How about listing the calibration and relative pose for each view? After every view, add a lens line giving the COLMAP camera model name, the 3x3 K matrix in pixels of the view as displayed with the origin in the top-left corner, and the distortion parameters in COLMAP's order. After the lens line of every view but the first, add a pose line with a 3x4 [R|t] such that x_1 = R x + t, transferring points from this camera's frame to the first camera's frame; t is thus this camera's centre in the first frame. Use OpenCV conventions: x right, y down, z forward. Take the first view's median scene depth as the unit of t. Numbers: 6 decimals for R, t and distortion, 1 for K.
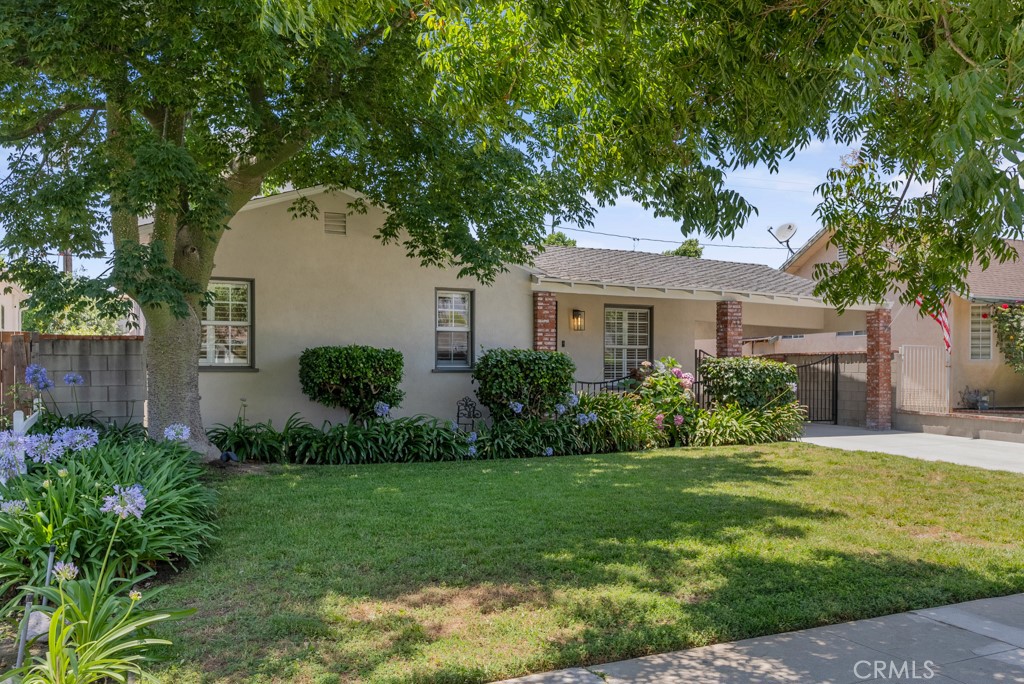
lens RADIAL K [[878.4, 0, 551.8], [0, 878.4, 390.9], [0, 0, 1]] dist [-0.004682, 0.000770]
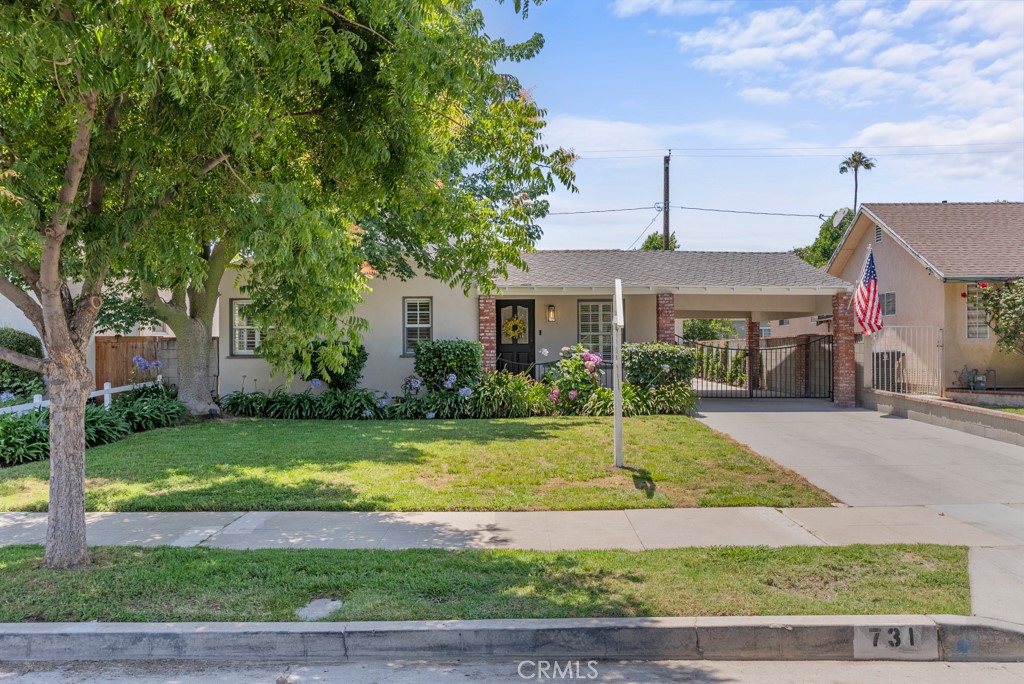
lens RADIAL K [[806.8, 0, 511.3], [0, 806.8, 353.5], [0, 0, 1]] dist [-0.003220, 0.000673]
pose [[0.885188, -0.005157, -0.465205, 0.643848], [0.000265, 0.999944, -0.010579, -0.013938], [0.465233, 0.009241, 0.885140, -0.059921]]
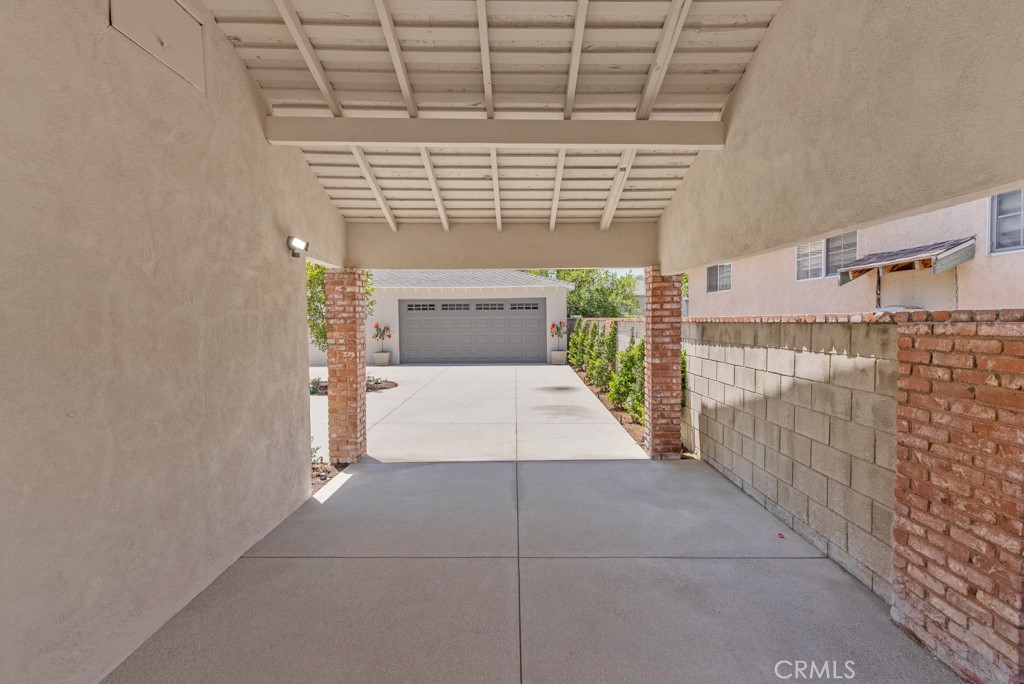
lens RADIAL K [[483.7, 0, 512.0], [0, 483.7, 342.0], [0, 0, 1]] dist [-0.003375, -0.000196]
pose [[0.886292, 0.010400, -0.463009, 0.349845], [0.006239, 0.999389, 0.034391, -0.064823], [0.463084, -0.033369, 0.885686, 1.411020]]
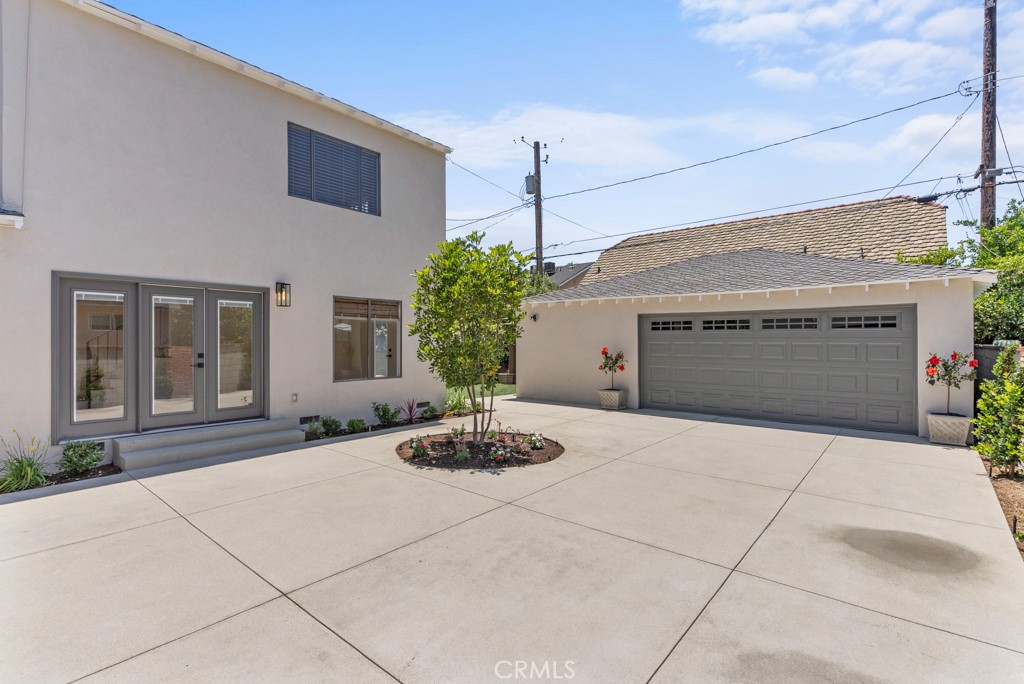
lens RADIAL K [[483.7, 0, 512.0], [0, 483.7, 342.0], [0, 0, 1]] dist [-0.003375, -0.000196]
pose [[0.391911, -0.001452, -0.920002, 0.216700], [-0.013794, 0.999877, -0.007454, -0.075010], [0.919900, 0.015612, 0.391842, 1.830747]]
